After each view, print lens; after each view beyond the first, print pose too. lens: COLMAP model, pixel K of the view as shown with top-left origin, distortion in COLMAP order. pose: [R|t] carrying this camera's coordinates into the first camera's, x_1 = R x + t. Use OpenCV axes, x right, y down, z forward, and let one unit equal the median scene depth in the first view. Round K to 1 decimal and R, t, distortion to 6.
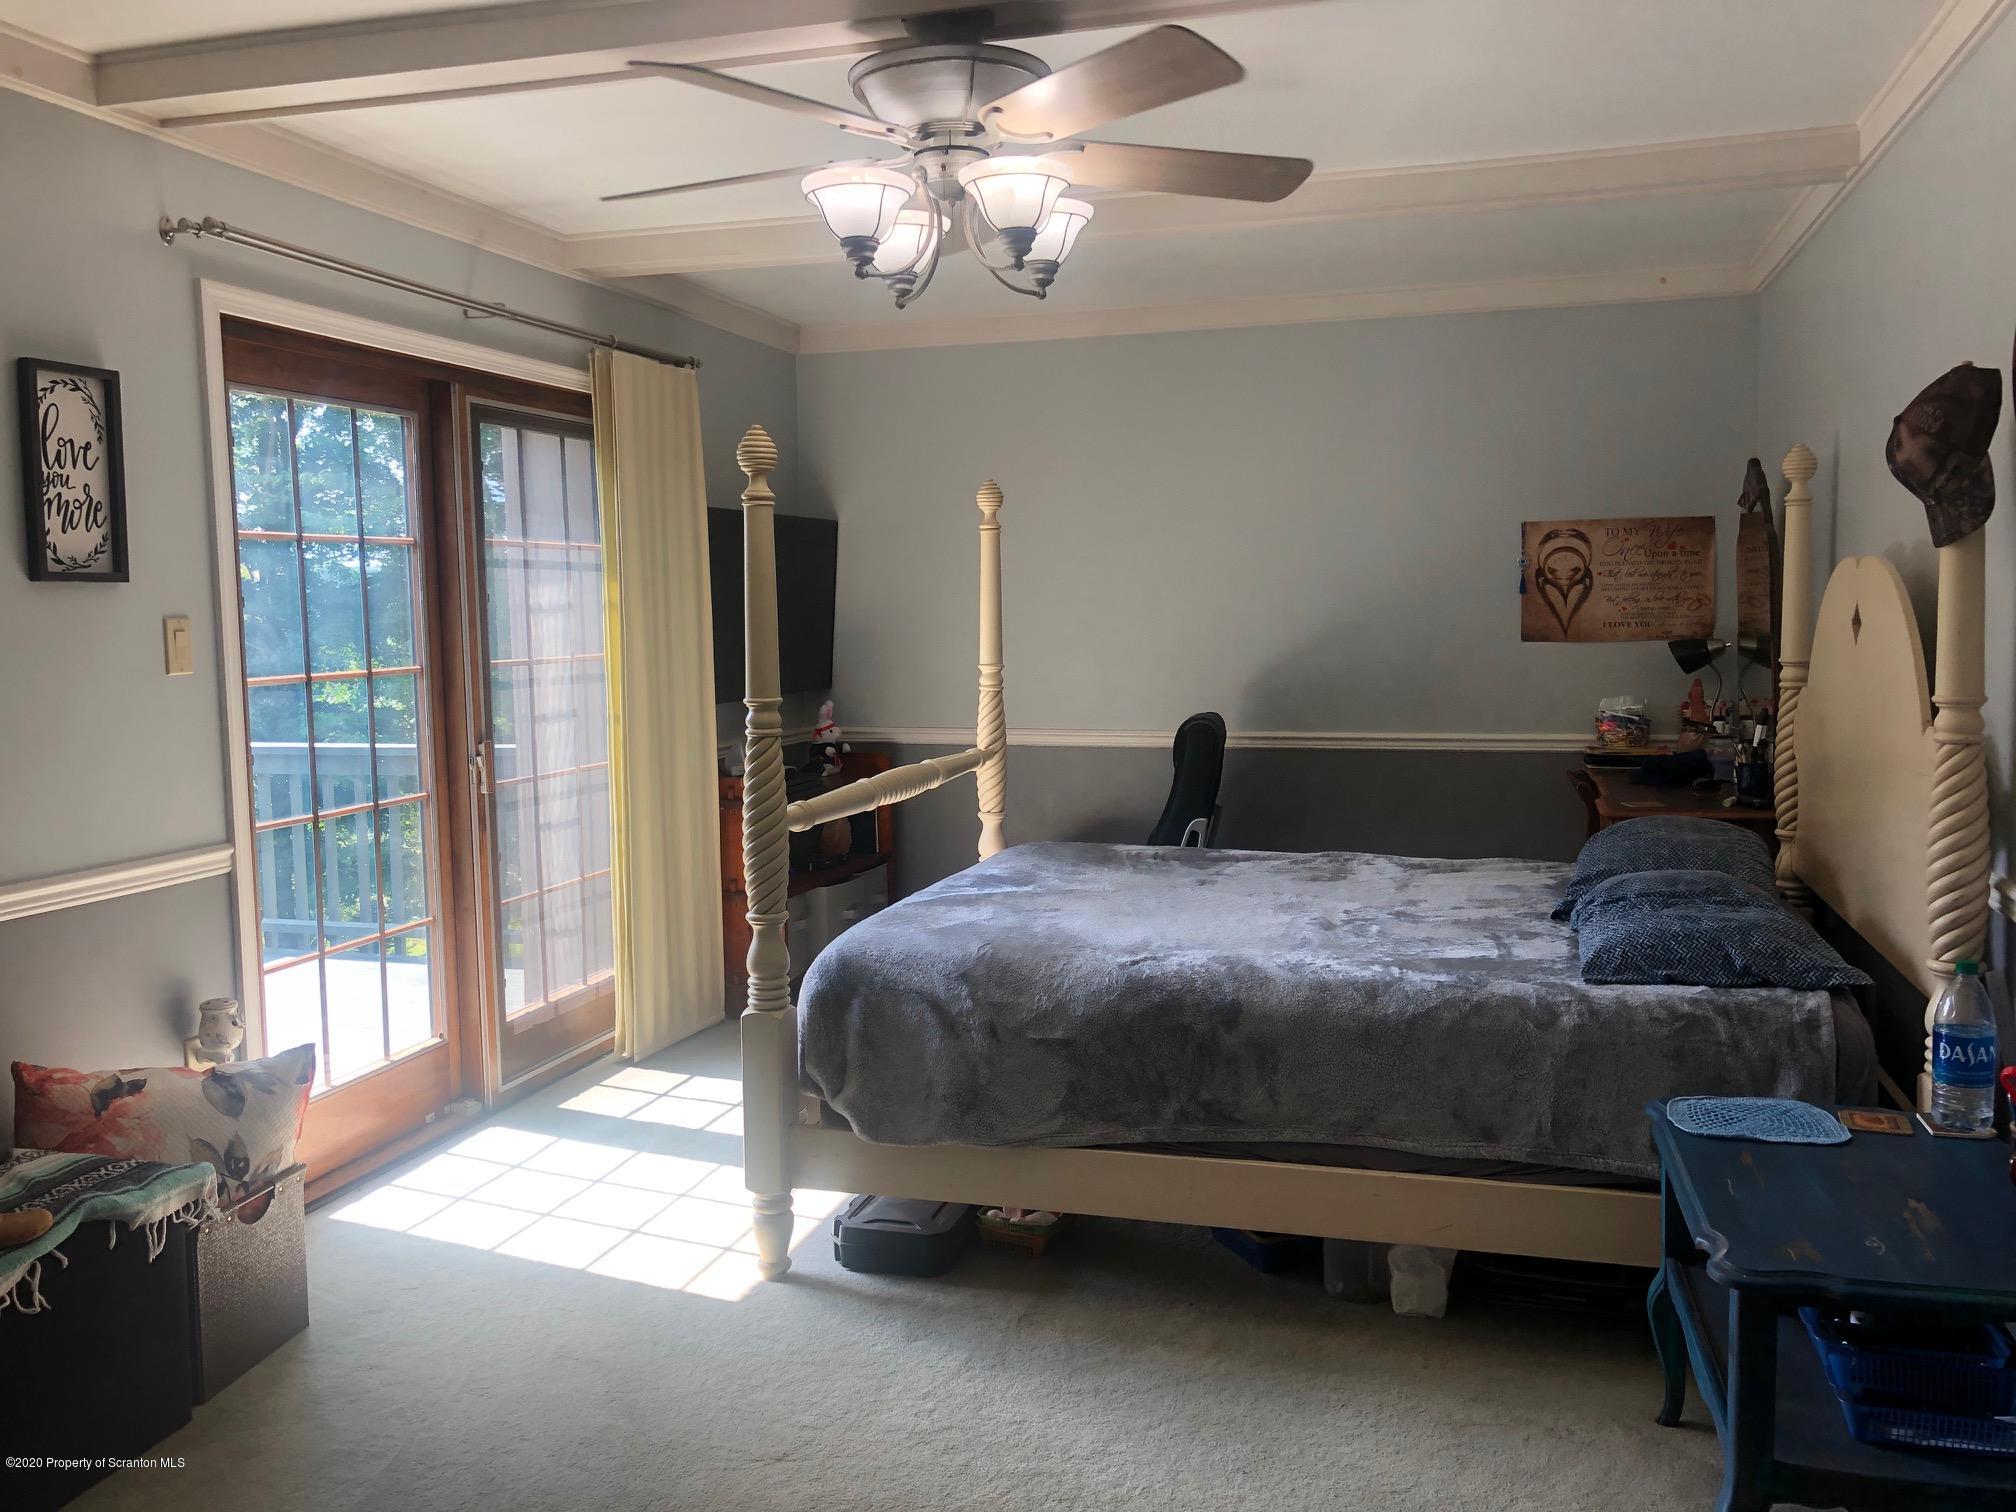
lens RADIAL K [[1675.6, 0, 955.1], [0, 1675.6, 758.5], [0, 0, 1]] dist [0.031985, -0.026092]
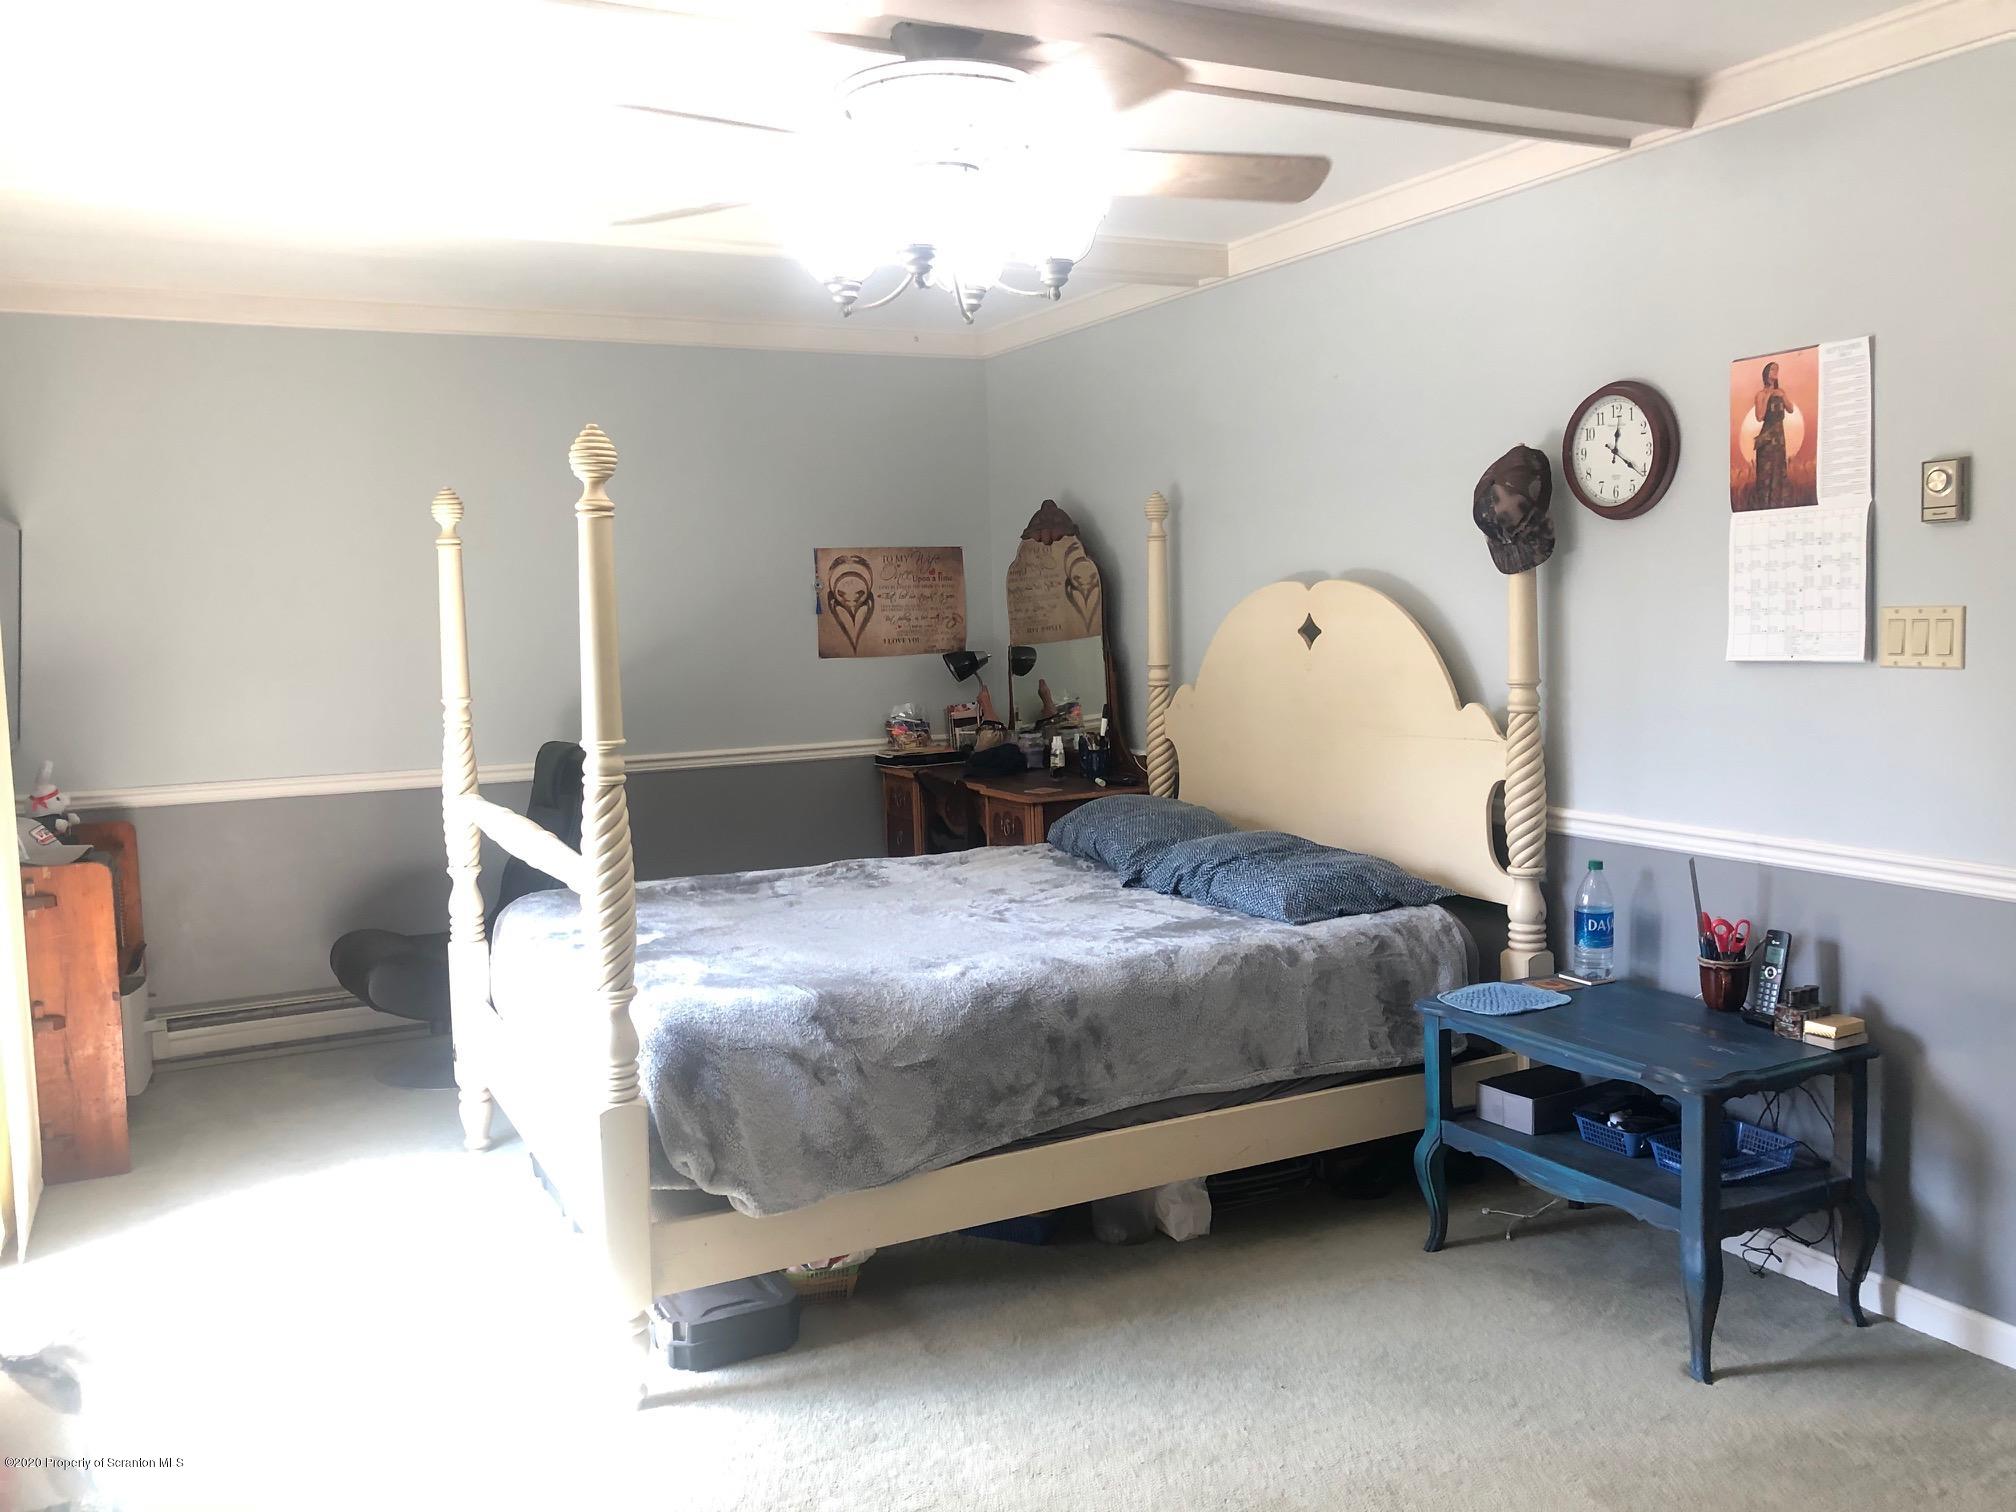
lens RADIAL K [[1675.6, 0, 1005.1], [0, 1675.6, 754.7], [0, 0, 1]] dist [0.031985, -0.026092]
pose [[0.716331, -0.069337, 0.694307, -0.581646], [0.080892, 0.996593, 0.016067, -0.026411], [-0.693056, 0.044654, 0.719499, 0.242228]]
